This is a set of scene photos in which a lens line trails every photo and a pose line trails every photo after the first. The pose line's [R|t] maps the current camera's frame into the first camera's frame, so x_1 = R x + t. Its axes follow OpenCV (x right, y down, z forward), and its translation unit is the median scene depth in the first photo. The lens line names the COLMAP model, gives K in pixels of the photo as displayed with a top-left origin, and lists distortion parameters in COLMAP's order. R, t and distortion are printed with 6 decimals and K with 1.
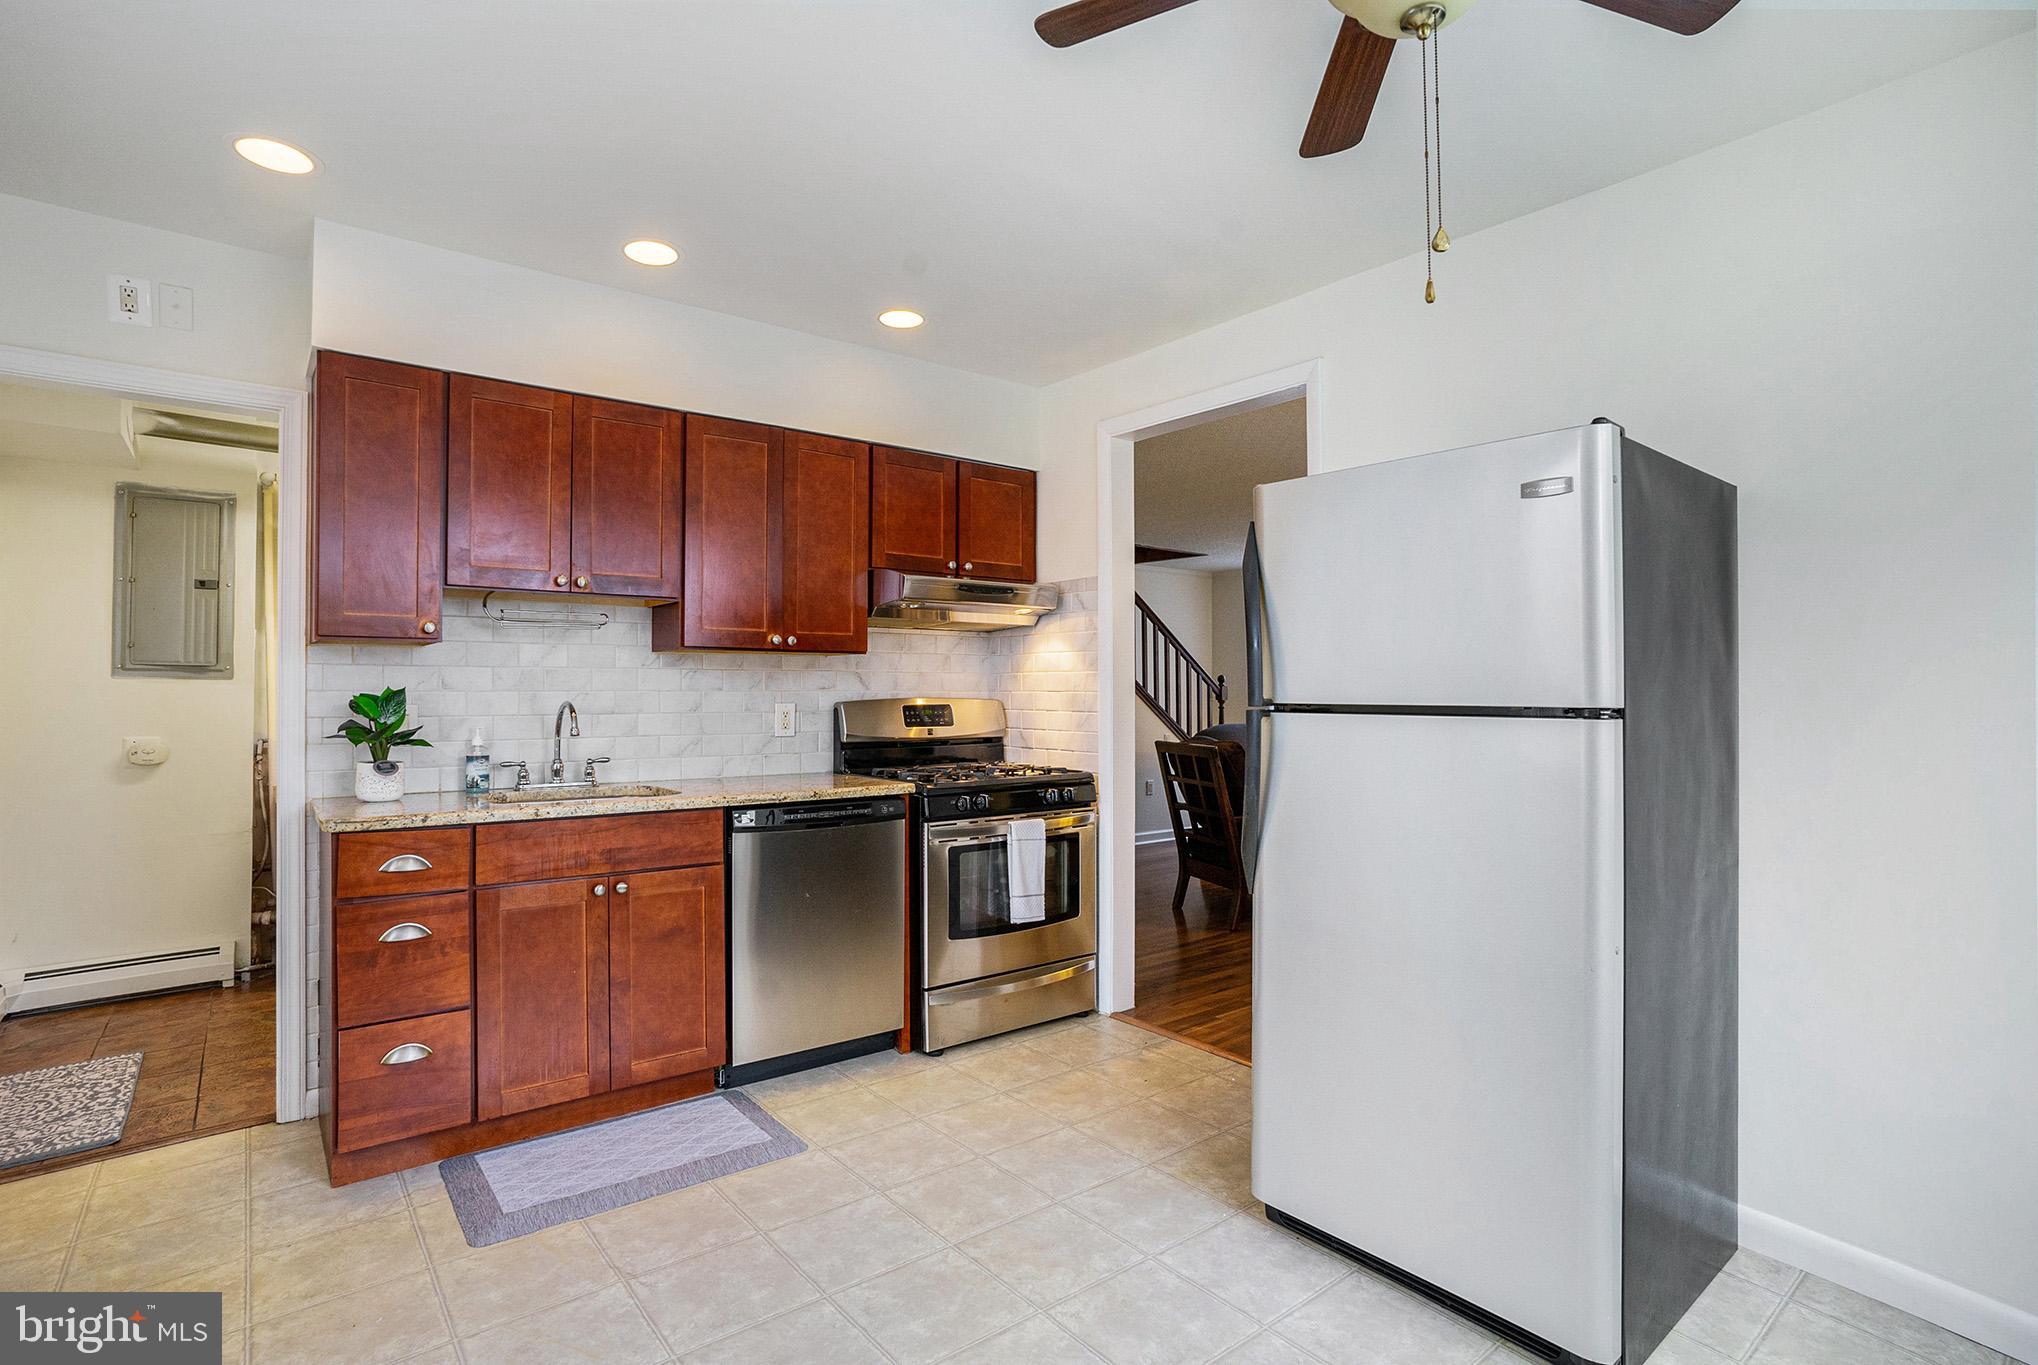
lens RADIAL K [[1011.6, 0, 1014.7], [0, 1011.6, 678.9], [0, 0, 1]] dist [-0.055091, 0.035581]
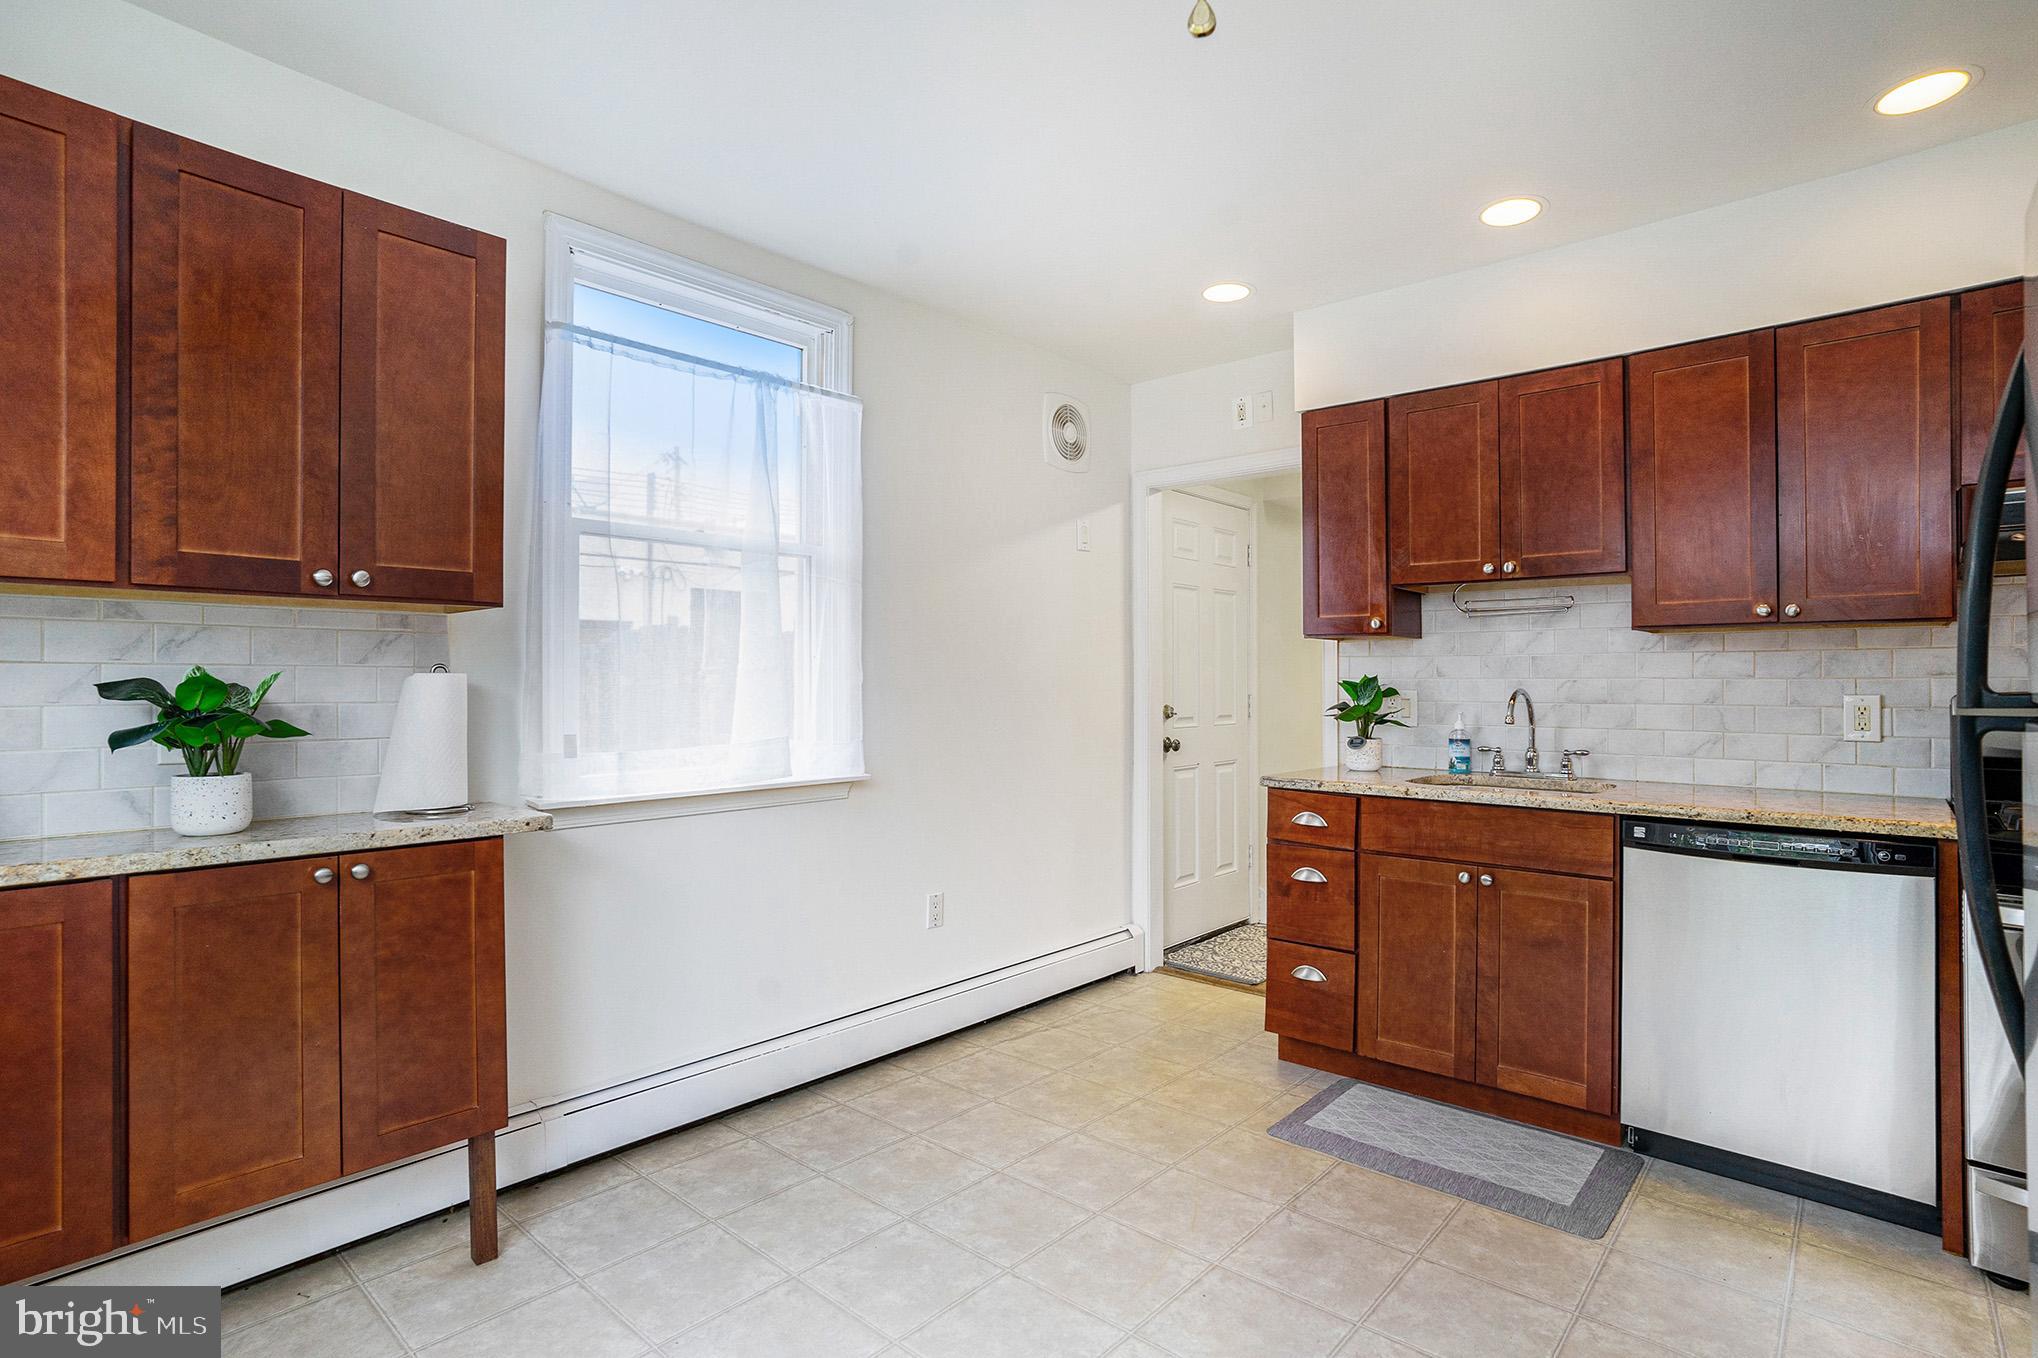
lens RADIAL K [[1011.6, 0, 1014.7], [0, 1011.6, 675.4], [0, 0, 1]] dist [-0.055091, 0.035581]
pose [[0.178720, -0.002305, -0.983897, 0.444249], [0.013406, 0.999910, 0.000093, 0.002426], [0.983809, -0.013207, 0.178735, 0.345711]]
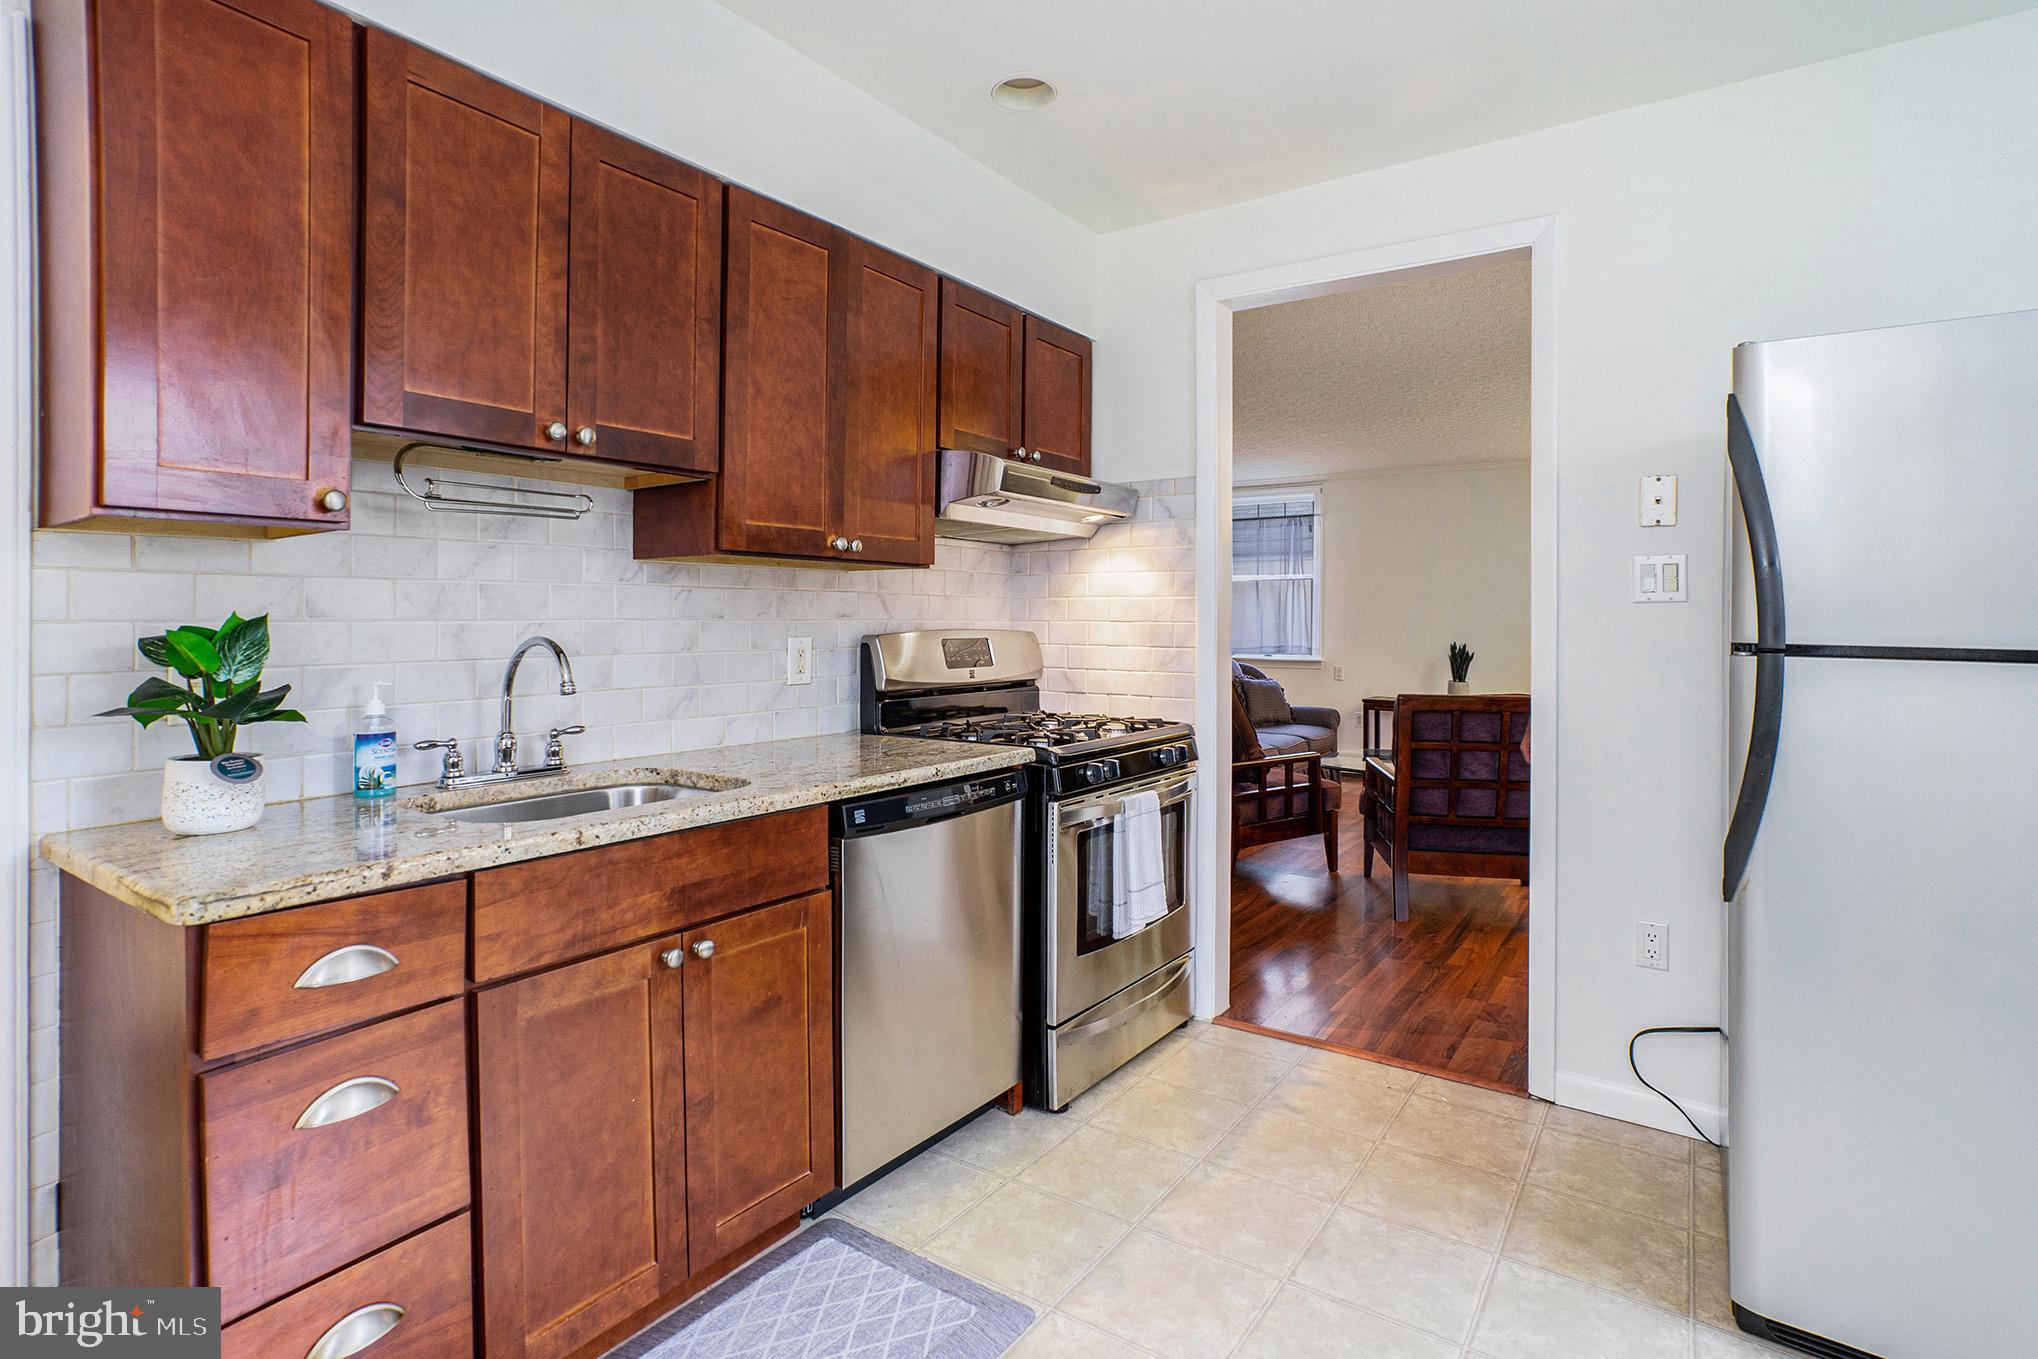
lens RADIAL K [[1013.1, 0, 1029.3], [0, 1013.1, 659.3], [0, 0, 1]] dist [-0.049504, 0.036719]
pose [[0.953688, -0.007239, 0.300710, -0.354549], [-0.008824, 0.998607, 0.052026, 0.001680], [-0.300668, -0.052270, 0.952295, 0.344941]]
